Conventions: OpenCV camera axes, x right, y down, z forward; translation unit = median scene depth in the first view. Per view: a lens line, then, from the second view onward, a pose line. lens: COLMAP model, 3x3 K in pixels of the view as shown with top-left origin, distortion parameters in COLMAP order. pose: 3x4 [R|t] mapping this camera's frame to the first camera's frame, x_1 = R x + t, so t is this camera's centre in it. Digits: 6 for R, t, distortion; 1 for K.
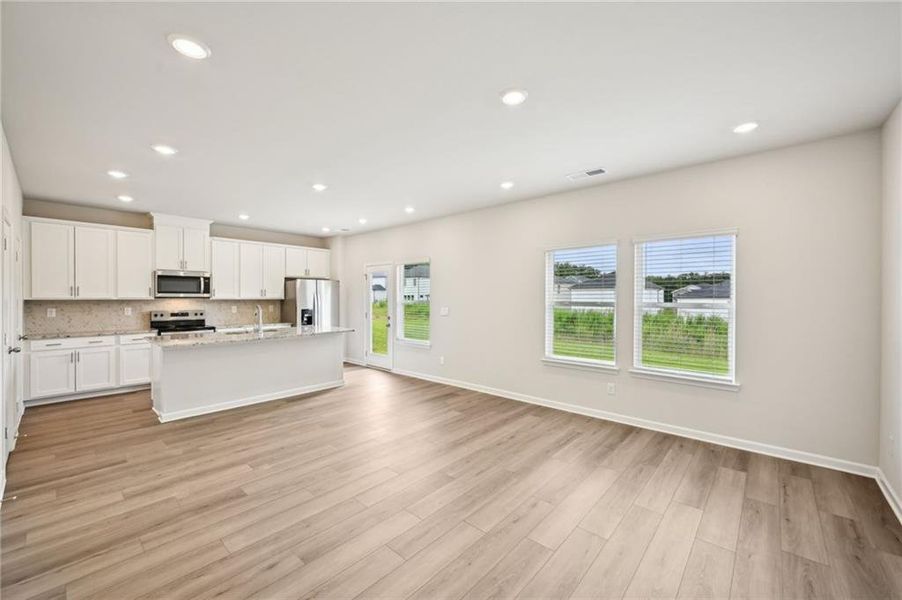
lens RADIAL K [[370.0, 0, 455.3], [0, 370.0, 299.5], [0, 0, 1]] dist [-0.002433, 0.000297]
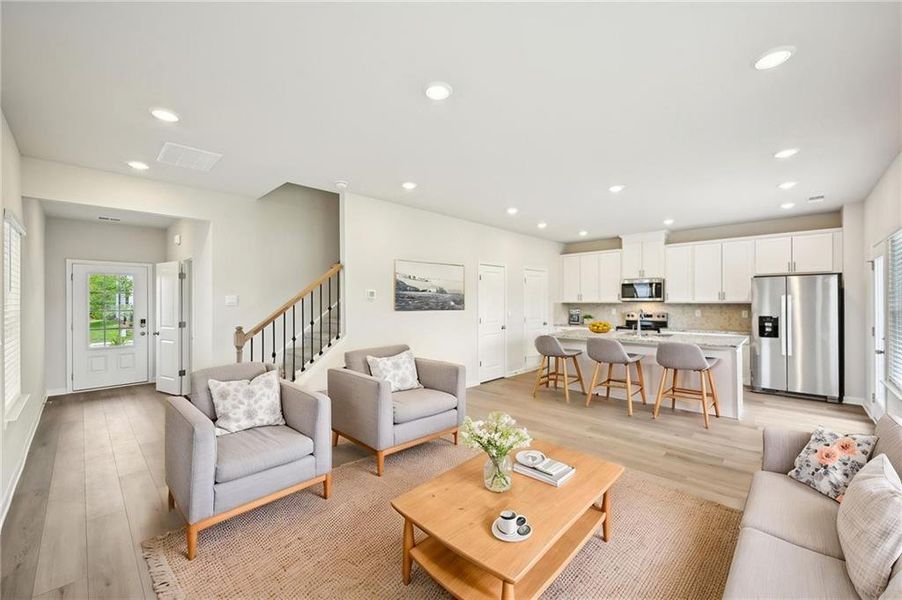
lens RADIAL K [[358.3, 0, 445.6], [0, 358.3, 301.9], [0, 0, 1]] dist [-0.003877, 0.000381]
pose [[-0.062198, -0.000039, -0.998064, 0.492132], [-0.002650, 0.999996, 0.000126, -0.002734], [0.998060, 0.002653, -0.062198, 0.498634]]
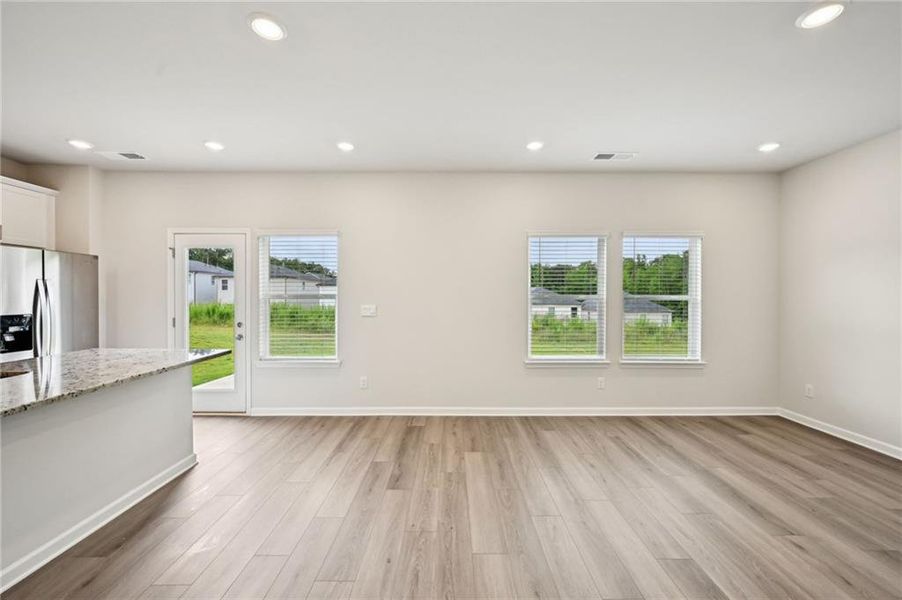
lens RADIAL K [[358.3, 0, 457.4], [0, 358.3, 299.5], [0, 0, 1]] dist [-0.003877, 0.000381]
pose [[0.737943, -0.007991, 0.674816, -0.394222], [0.004032, 0.999964, 0.007432, 0.008919], [-0.674851, -0.002763, 0.737948, 0.442198]]
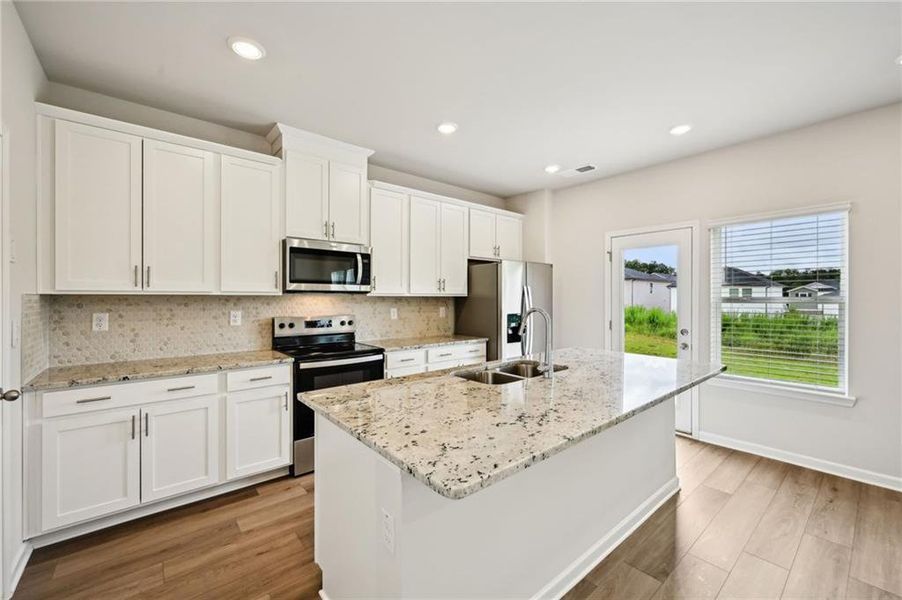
lens RADIAL K [[370.0, 0, 444.2], [0, 370.0, 298.7], [0, 0, 1]] dist [-0.002433, 0.000297]
pose [[0.988632, -0.001120, -0.150350, -0.552998], [0.000366, 0.999987, -0.005039, 0.007736], [0.150354, 0.004926, 0.988620, 0.564930]]
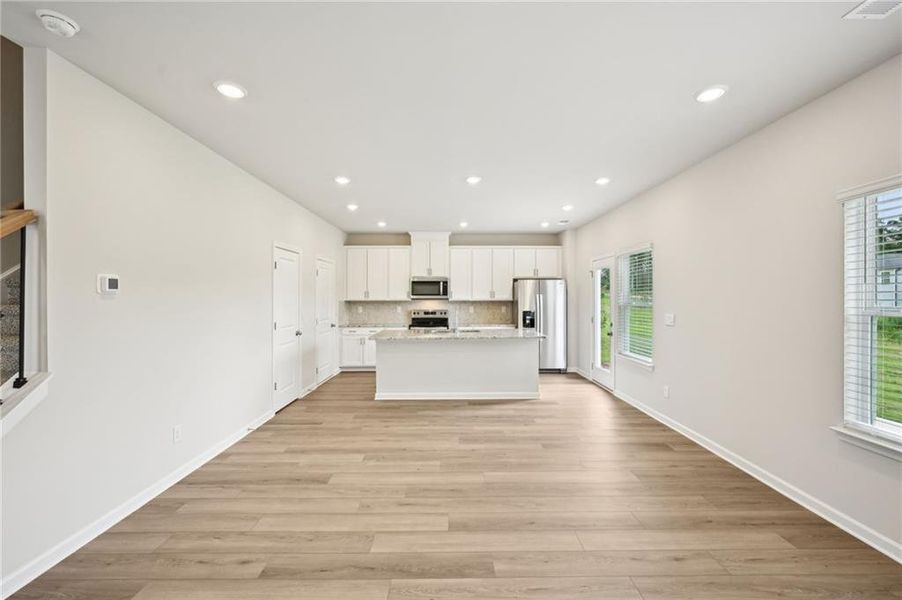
lens RADIAL K [[370.0, 0, 446.1], [0, 370.0, 301.4], [0, 0, 1]] dist [-0.002433, 0.000297]
pose [[0.656639, 0.003513, -0.754197, 0.234669], [-0.002071, 0.999994, 0.002855, -0.001435], [0.754202, -0.000313, 0.656642, 0.277292]]
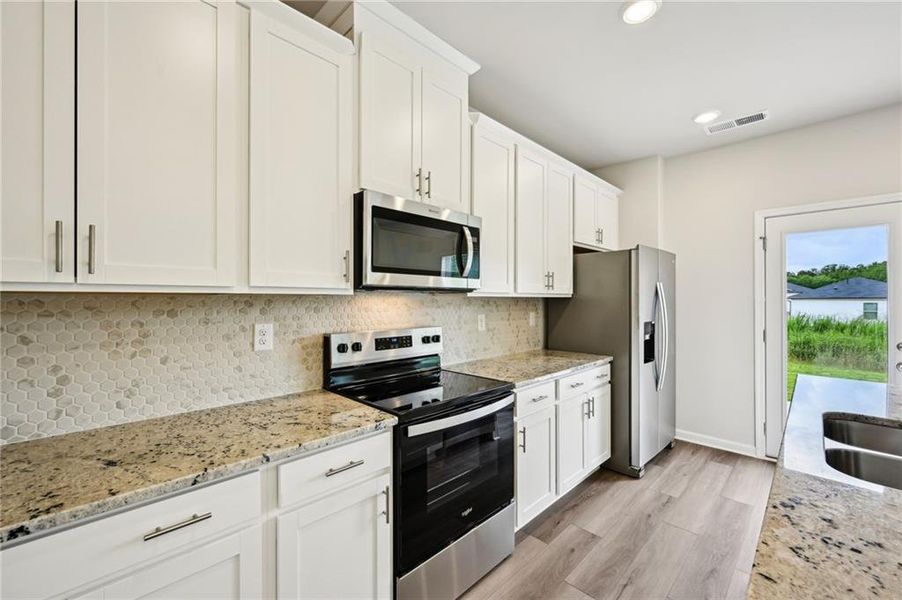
lens RADIAL K [[370.0, 0, 445.0], [0, 370.0, 299.8], [0, 0, 1]] dist [-0.002433, 0.000297]
pose [[0.997936, -0.001959, -0.064185, -0.778495], [0.001553, 0.999978, -0.006378, 0.006059], [0.064196, 0.006265, 0.997918, 0.773859]]
